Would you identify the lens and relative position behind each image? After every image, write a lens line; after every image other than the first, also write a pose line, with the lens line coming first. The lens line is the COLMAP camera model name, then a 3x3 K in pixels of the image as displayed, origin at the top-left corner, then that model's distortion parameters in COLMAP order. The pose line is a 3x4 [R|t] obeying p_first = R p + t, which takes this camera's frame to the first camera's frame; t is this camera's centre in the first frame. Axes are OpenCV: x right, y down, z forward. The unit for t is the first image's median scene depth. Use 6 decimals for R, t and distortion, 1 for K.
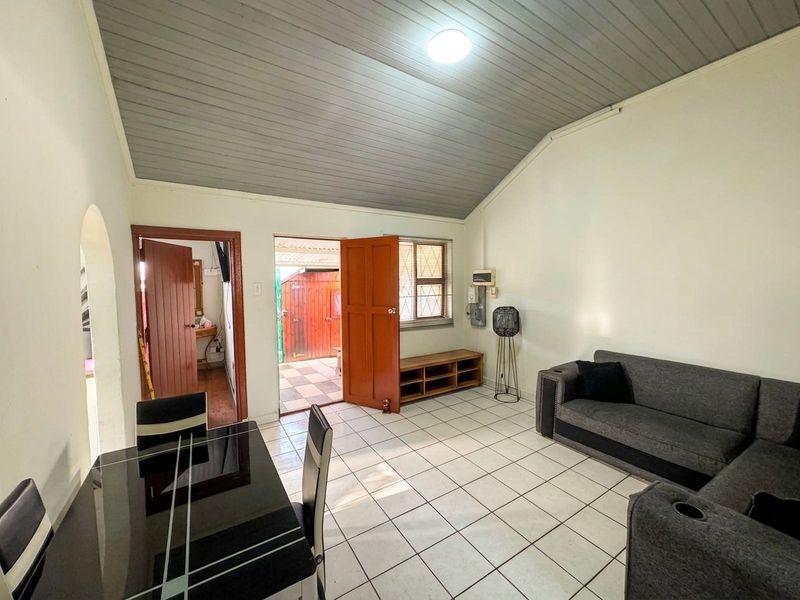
lens RADIAL K [[318.7, 0, 400.0], [0, 318.7, 300.0], [0, 0, 1]] dist [0.000639, 0.000012]
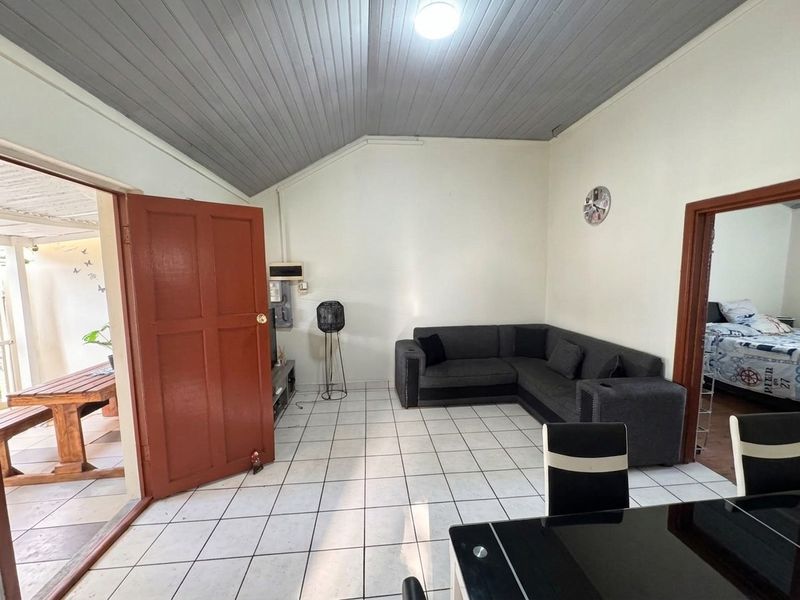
lens RADIAL K [[325.6, 0, 397.8], [0, 325.6, 306.9], [0, 0, 1]] dist [-0.000213, -0.000227]
pose [[0.448418, -0.088904, 0.889391, -0.486463], [0.063429, 0.995698, 0.067550, -0.018524], [-0.891570, 0.026122, 0.452128, 0.408279]]
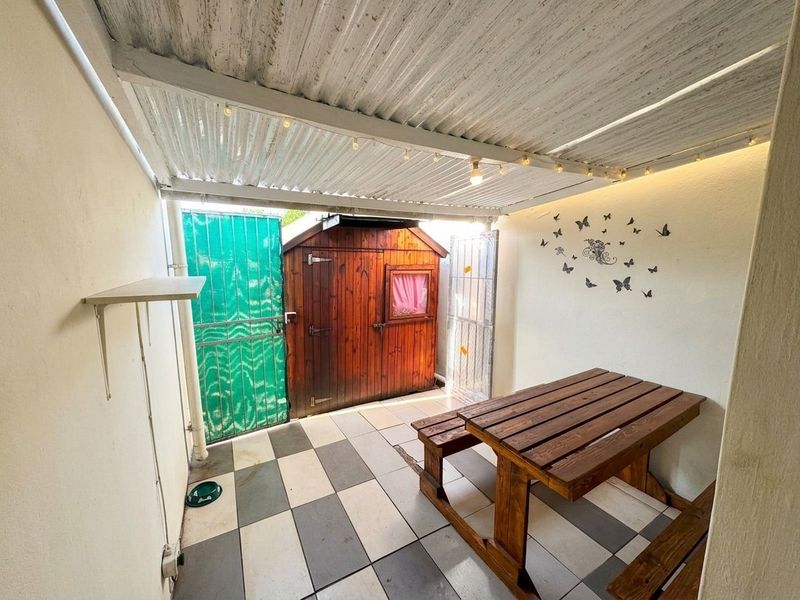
lens RADIAL K [[318.7, 0, 400.0], [0, 318.7, 300.0], [0, 0, 1]] dist [0.000639, 0.000012]
pose [[0.999243, 0.026723, -0.028264, -0.342437], [-0.024121, 0.995765, 0.088713, -0.049386], [0.030515, -0.087964, 0.995656, 0.977657]]
